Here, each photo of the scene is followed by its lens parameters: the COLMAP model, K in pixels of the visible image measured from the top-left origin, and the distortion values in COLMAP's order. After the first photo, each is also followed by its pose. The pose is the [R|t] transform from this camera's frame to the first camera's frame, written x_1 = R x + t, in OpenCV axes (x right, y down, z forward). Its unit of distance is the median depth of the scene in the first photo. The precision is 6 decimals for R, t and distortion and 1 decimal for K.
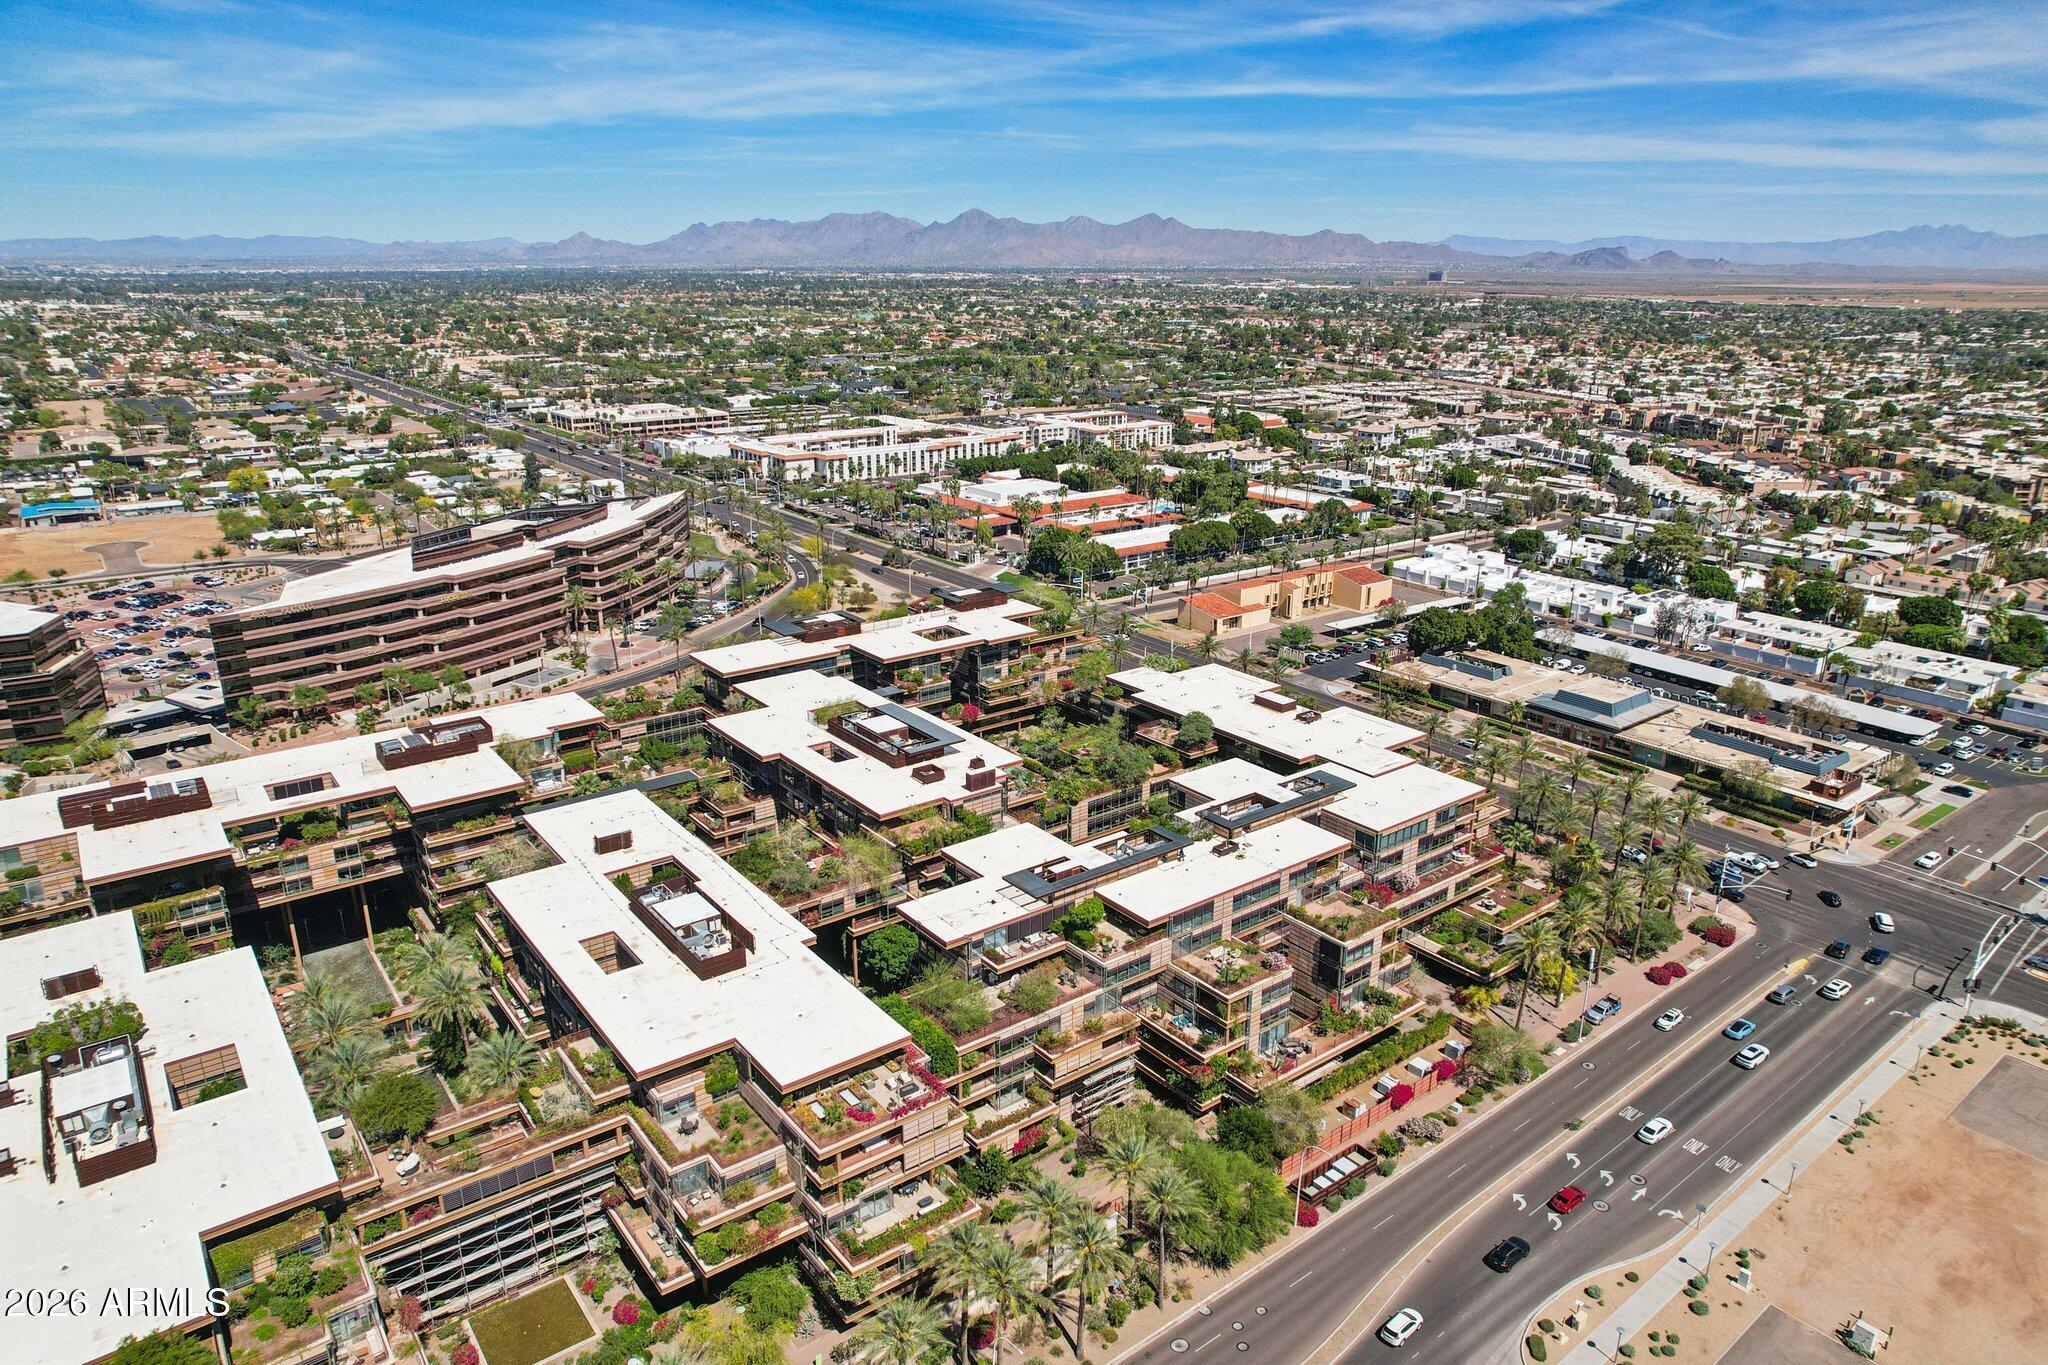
lens RADIAL K [[1303.2, 0, 1051.7], [0, 1303.2, 681.2], [0, 0, 1]] dist [-0.043861, 0.002585]
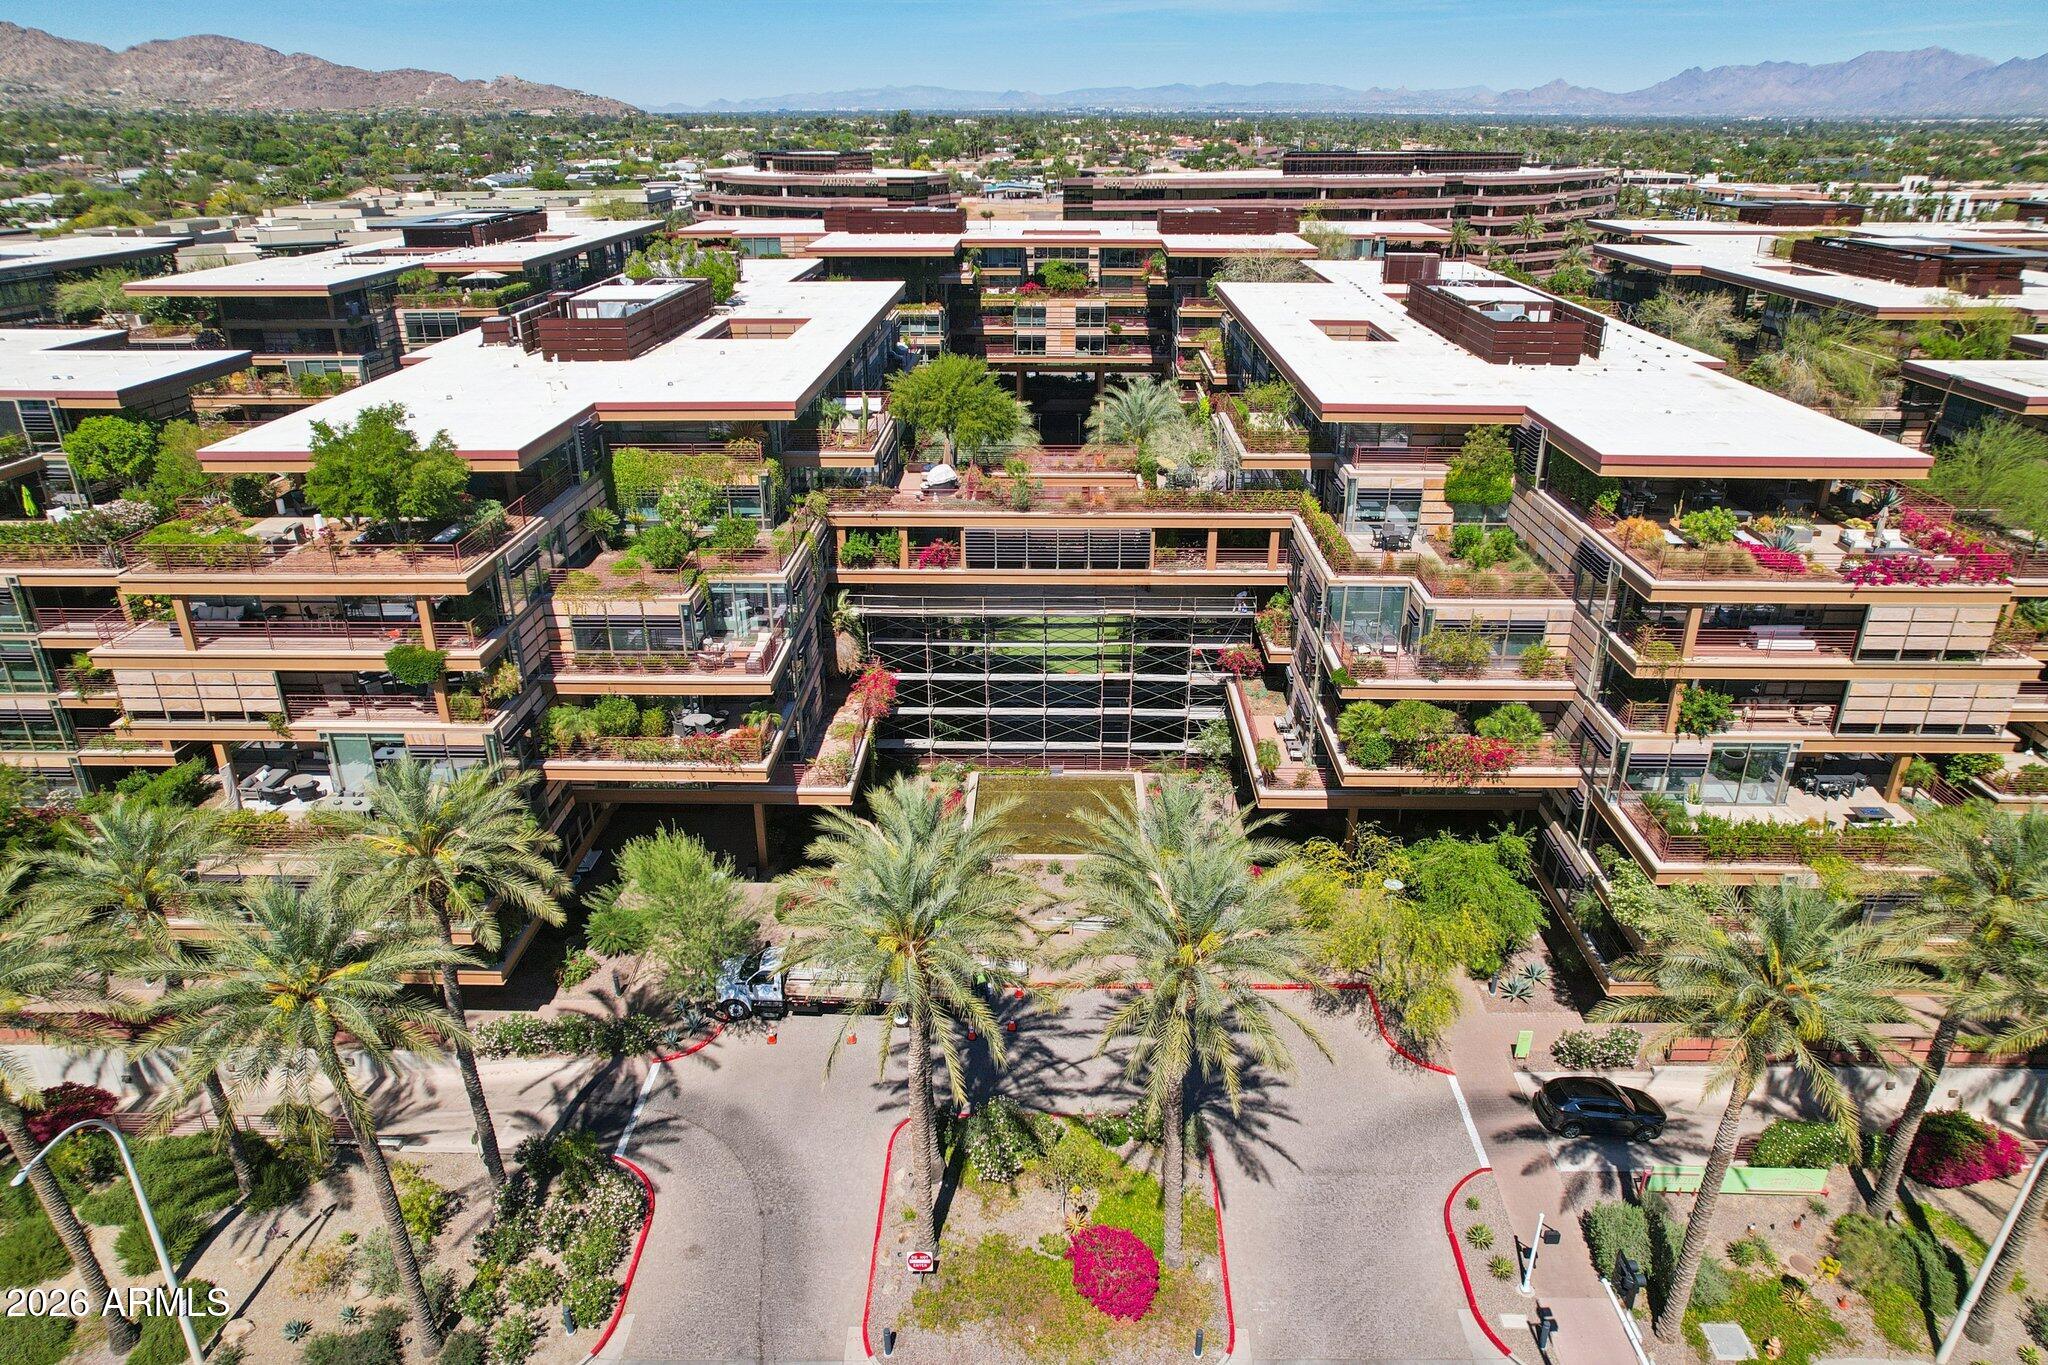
lens RADIAL K [[1303.2, 0, 1051.7], [0, 1303.2, 681.2], [0, 0, 1]] dist [-0.043861, 0.002585]
pose [[0.777203, 0.241030, -0.581258, -0.053588], [-0.196401, 0.970502, 0.139828, 0.257558], [0.597815, 0.005485, 0.801615, 0.369288]]
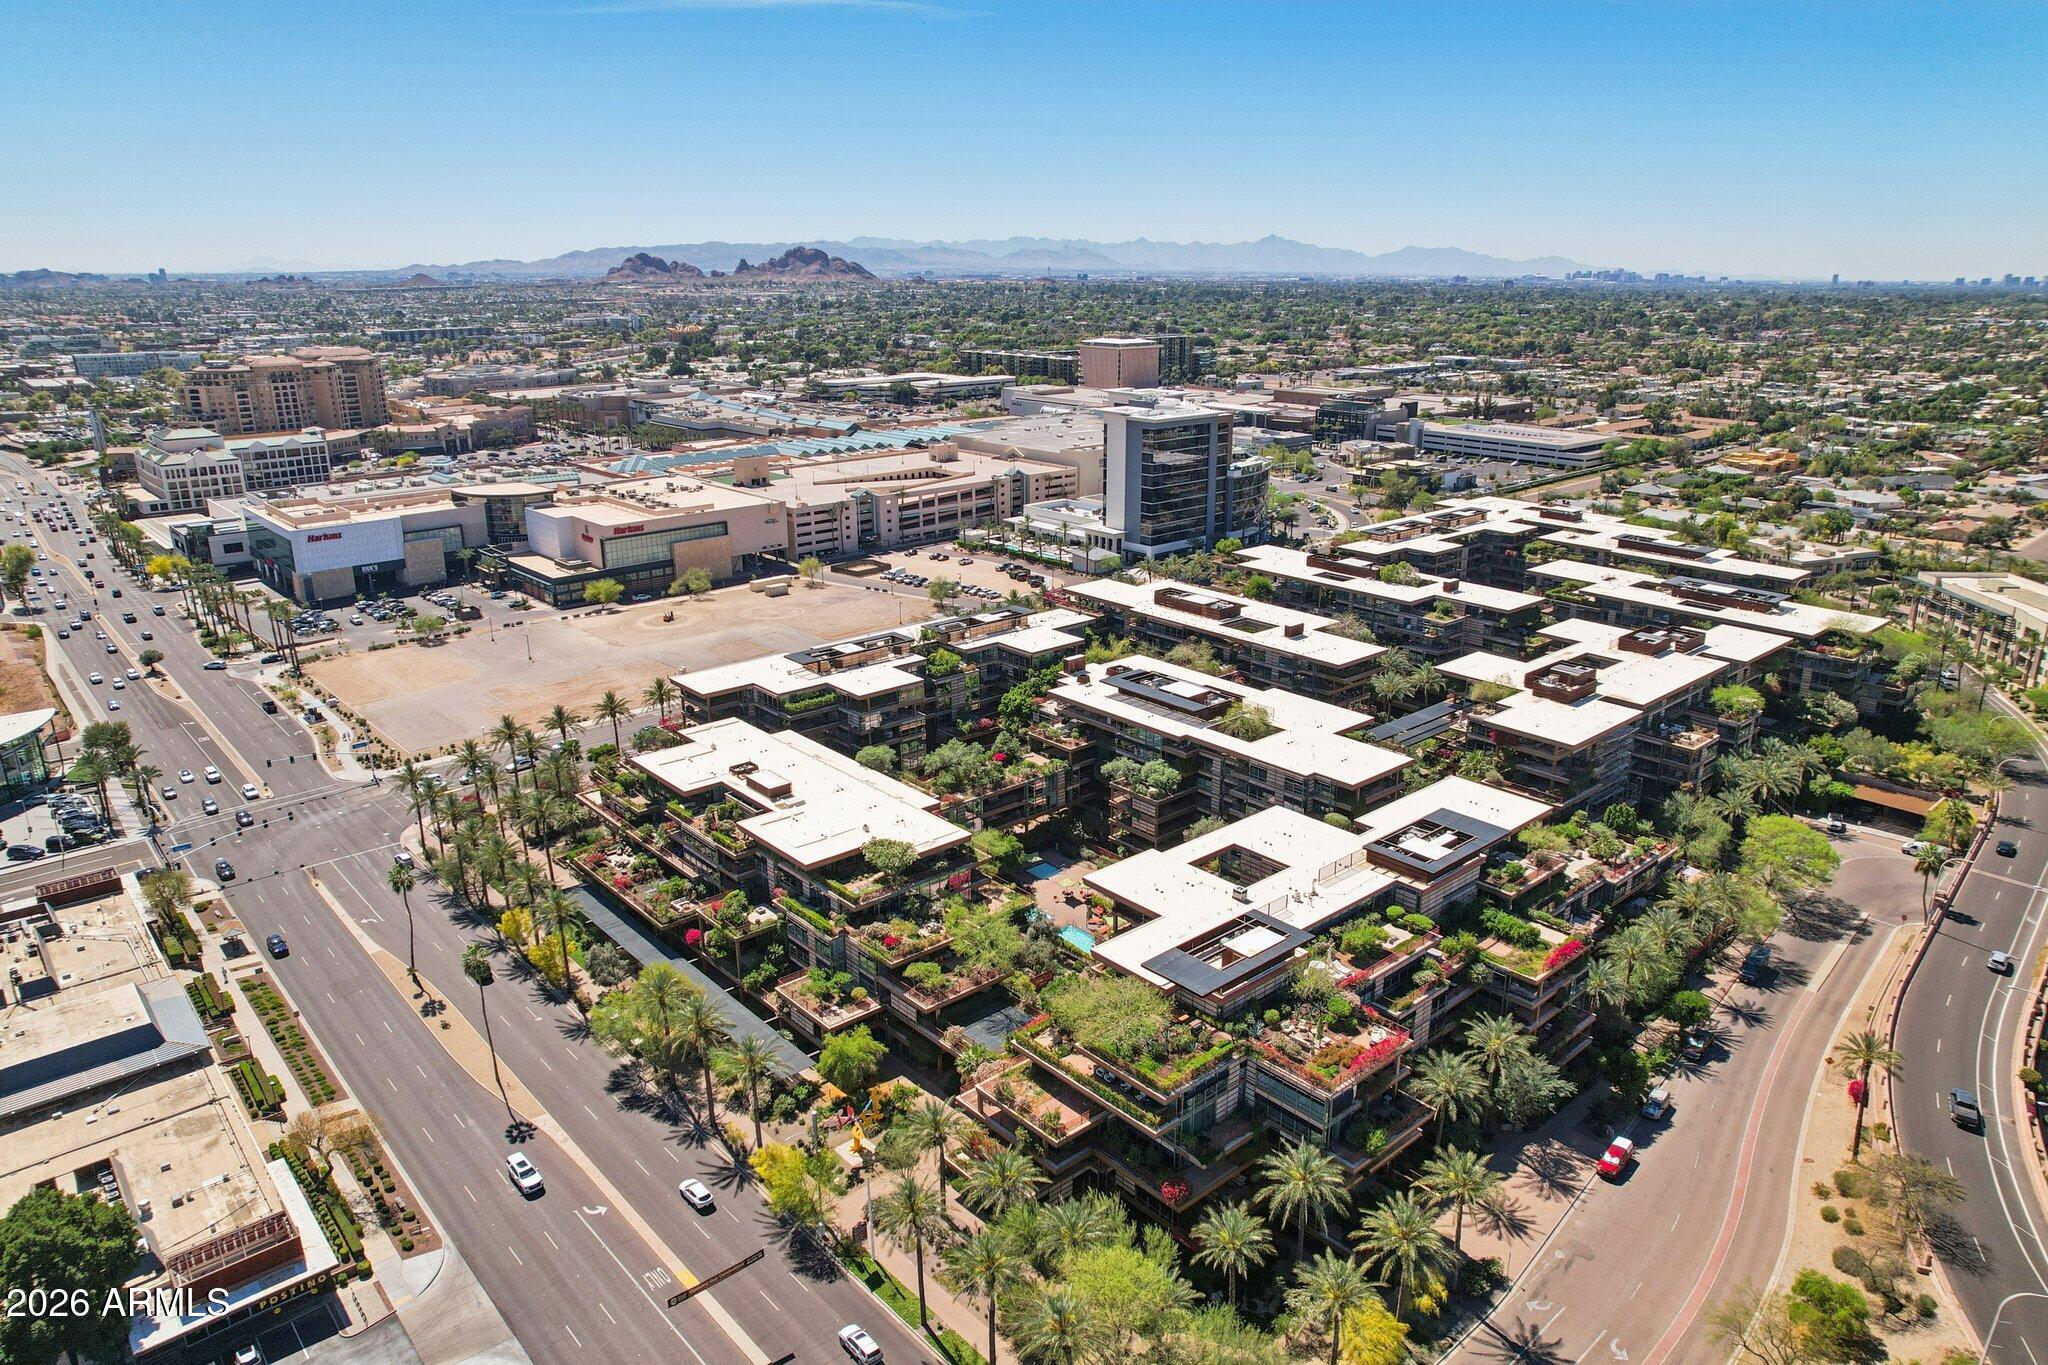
lens RADIAL K [[1303.2, 0, 1051.7], [0, 1303.2, 681.2], [0, 0, 1]] dist [-0.043861, 0.002585]
pose [[-0.996562, 0.017324, -0.081015, 0.084739], [-0.032599, 0.817004, 0.575710, -0.756349], [0.076163, 0.576371, -0.813631, 2.405552]]
